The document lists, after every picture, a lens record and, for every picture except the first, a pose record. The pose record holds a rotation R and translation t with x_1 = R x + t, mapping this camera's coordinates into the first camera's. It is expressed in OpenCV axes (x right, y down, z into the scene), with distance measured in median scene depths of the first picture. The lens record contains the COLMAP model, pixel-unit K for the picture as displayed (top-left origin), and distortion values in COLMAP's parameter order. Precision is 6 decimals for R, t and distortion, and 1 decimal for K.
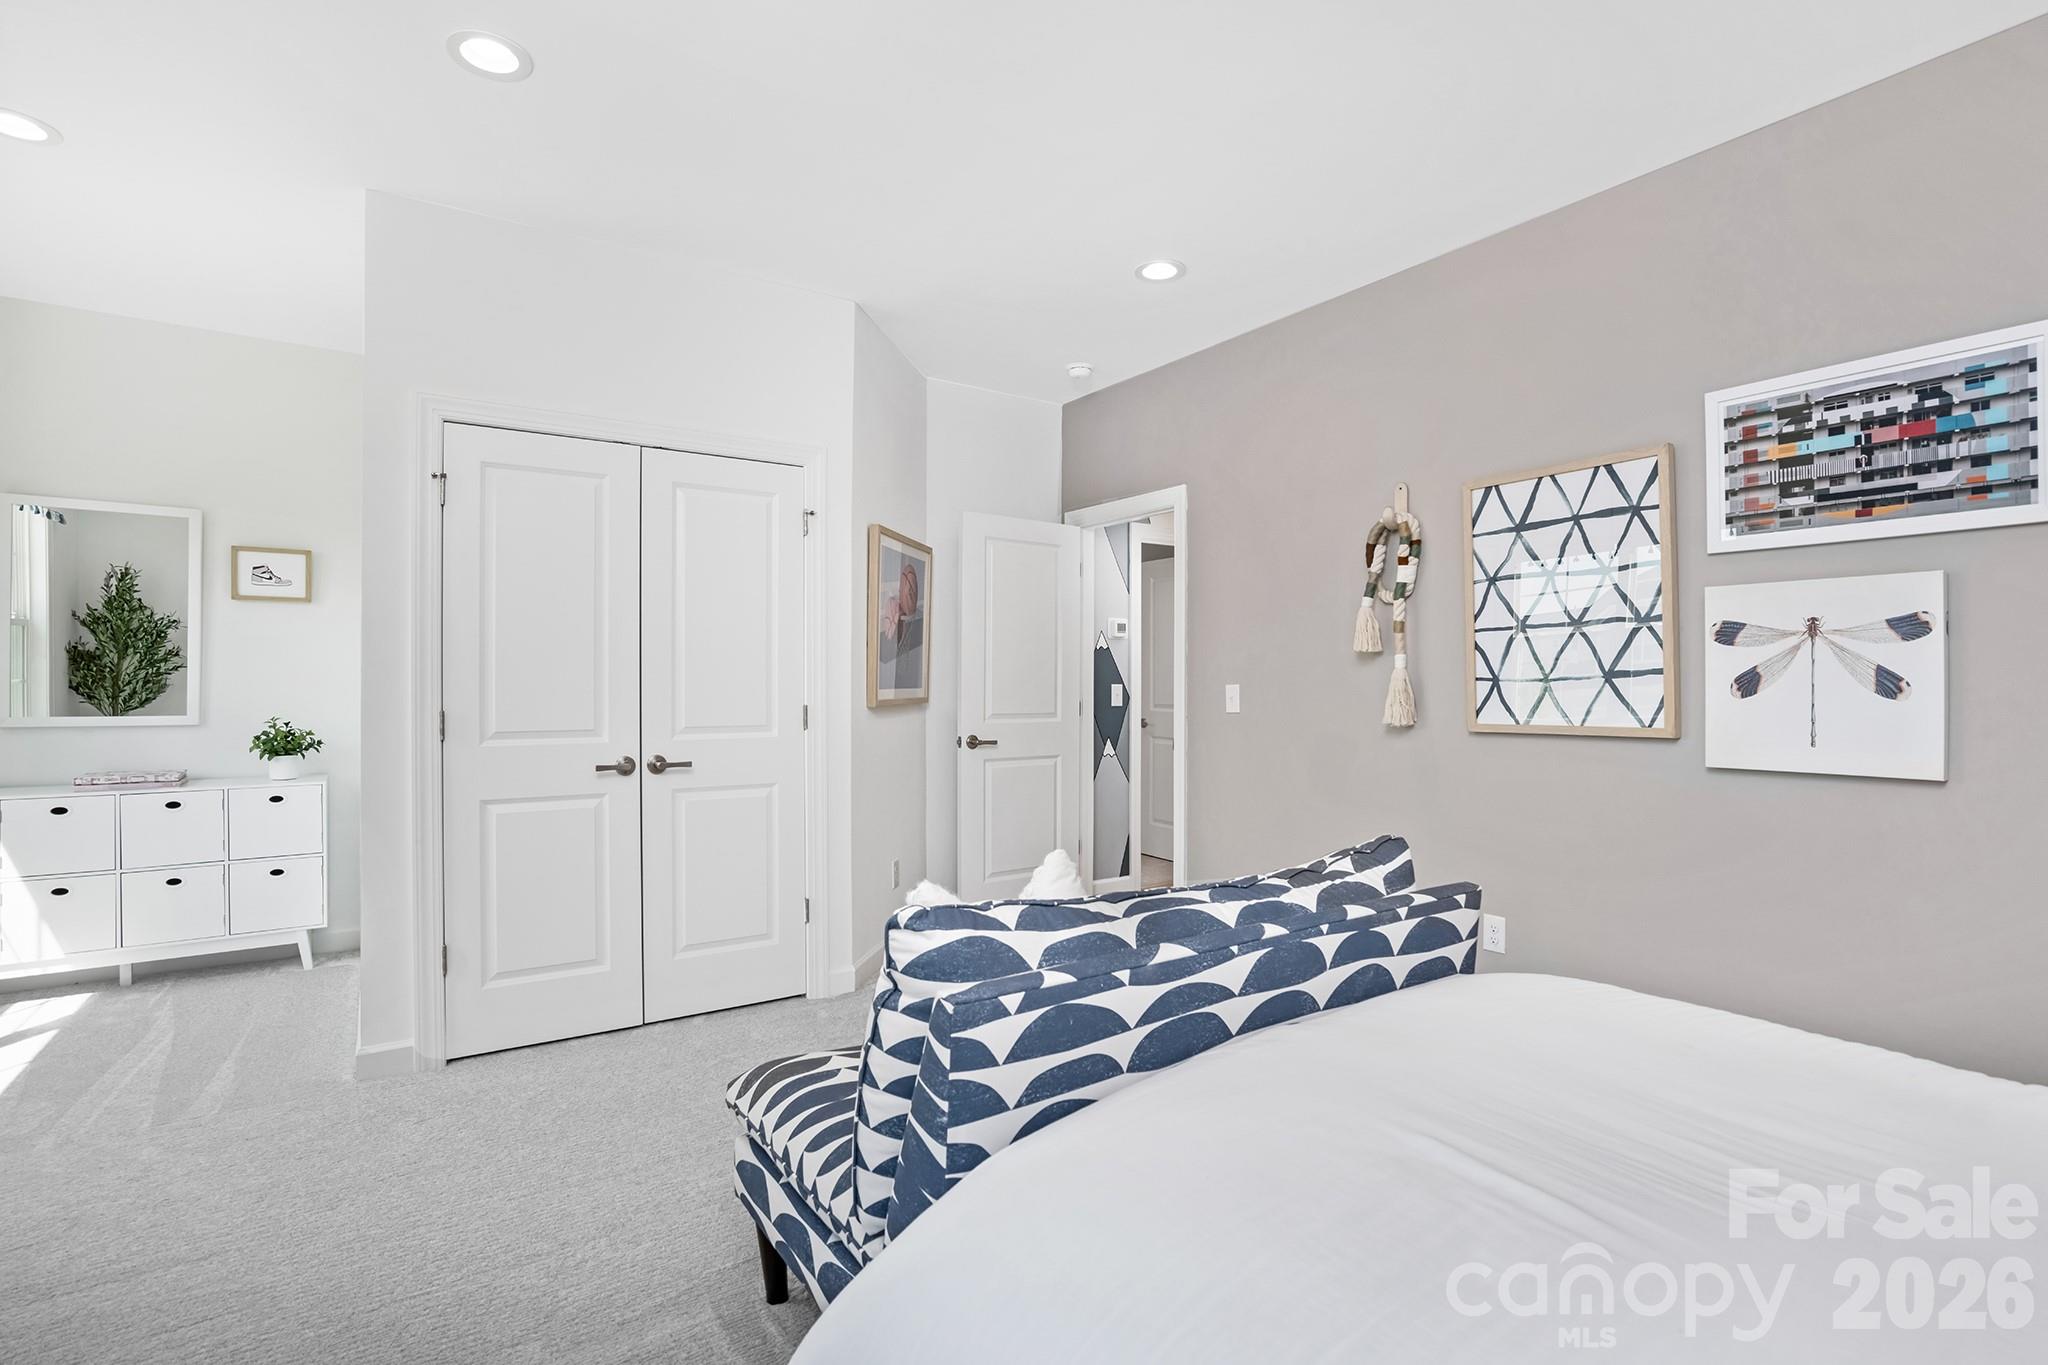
lens RADIAL K [[979.3, 0, 1015.0], [0, 979.3, 683.3], [0, 0, 1]] dist [-0.039921, 0.015360]
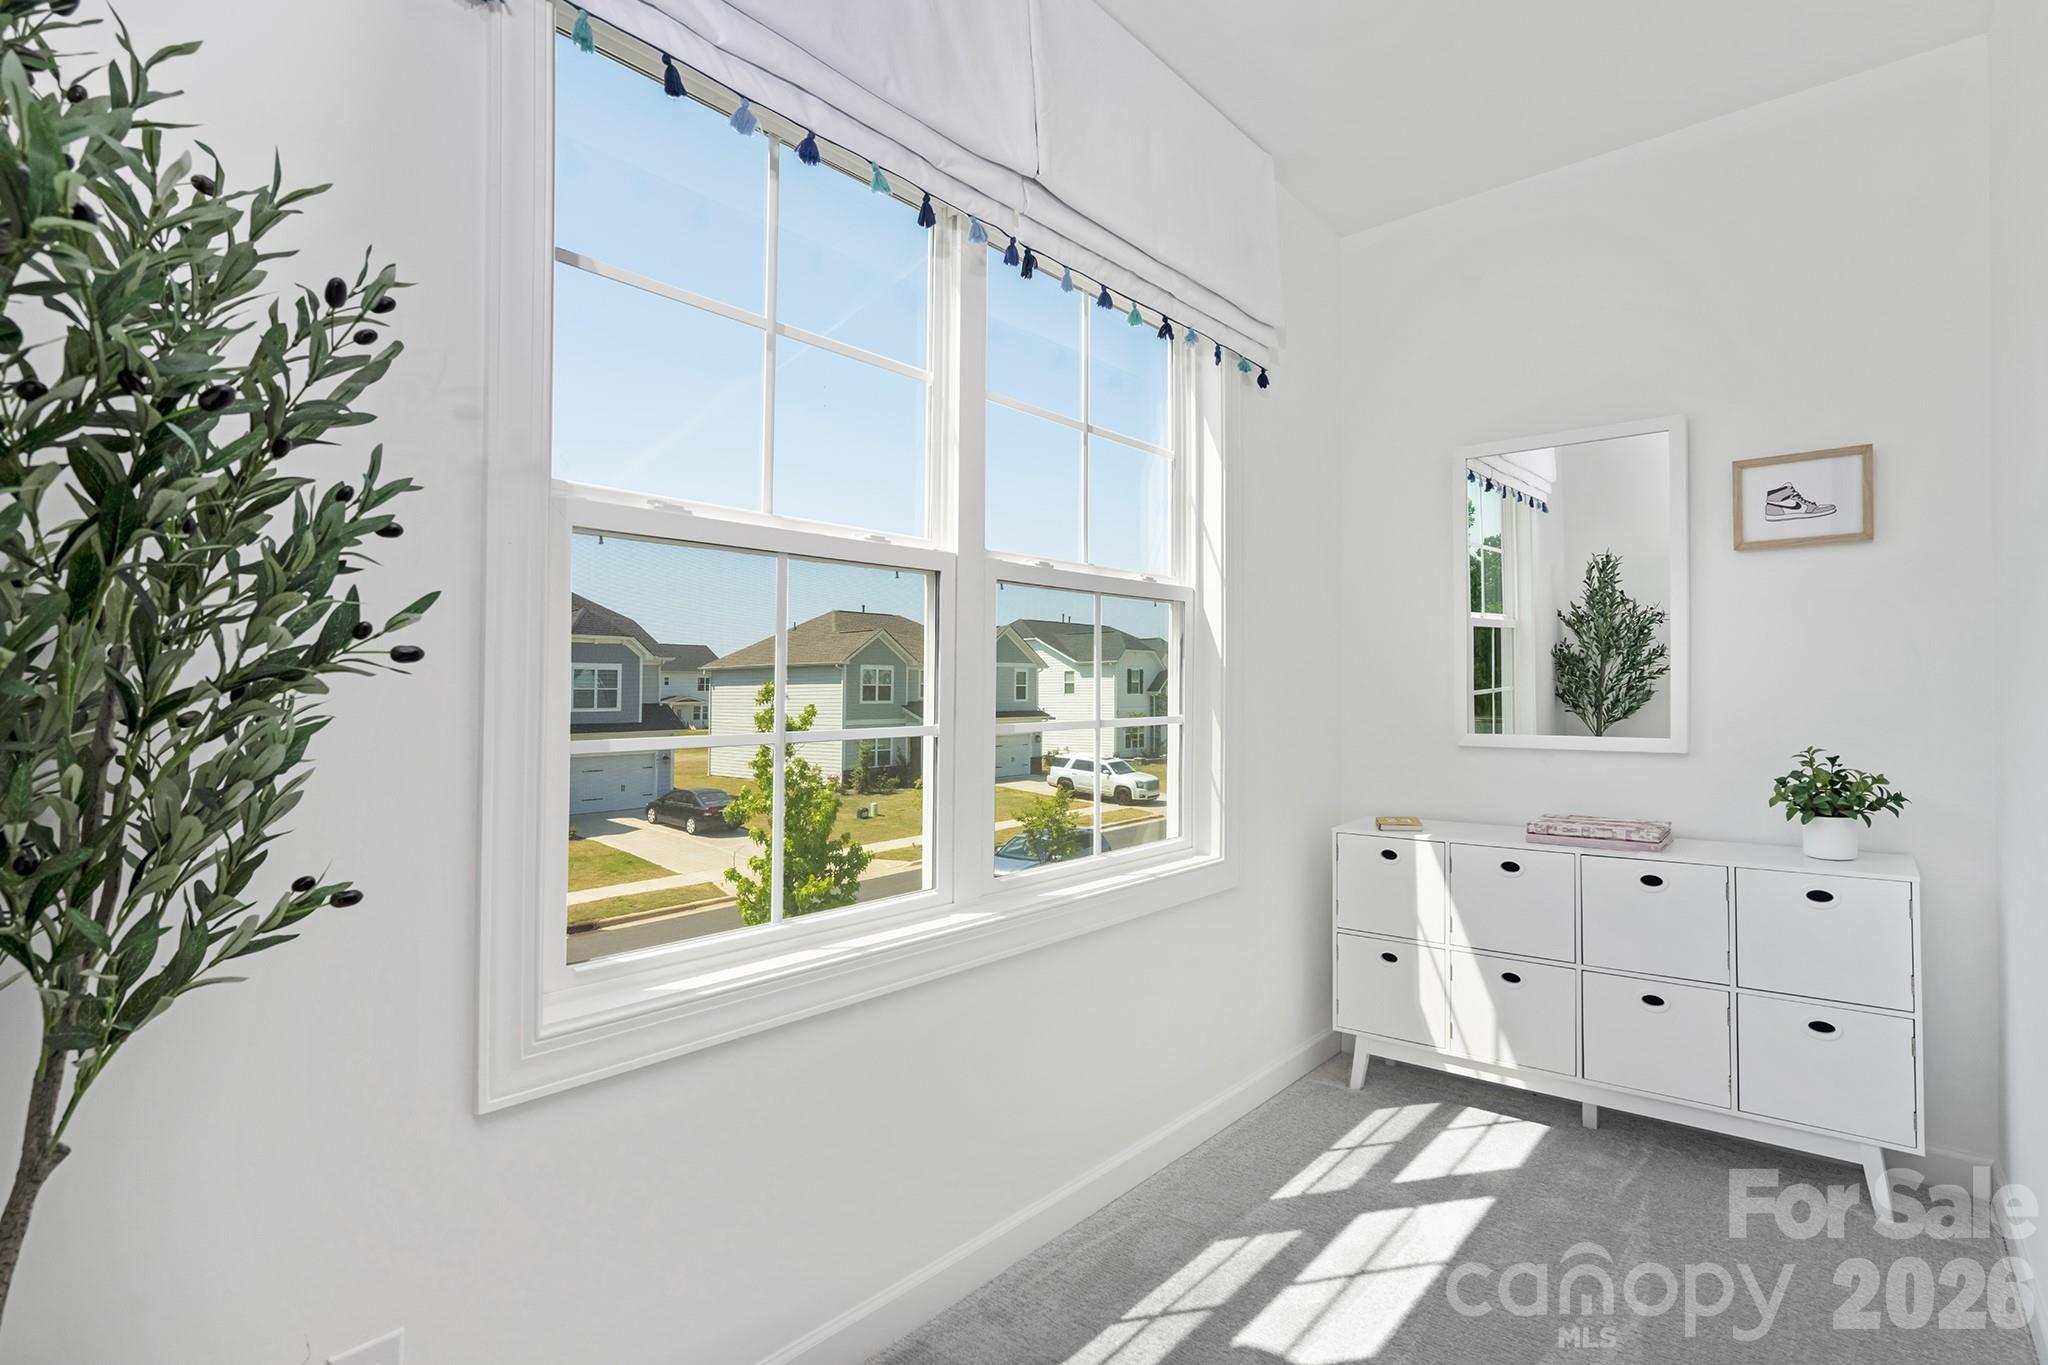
lens RADIAL K [[979.3, 0, 1010.1], [0, 979.3, 672.9], [0, 0, 1]] dist [-0.039921, 0.015360]
pose [[0.248670, -0.021475, -0.968350, -0.330132], [0.004301, 0.999769, -0.021067, 0.001066], [0.968579, 0.001073, 0.248705, 0.390312]]
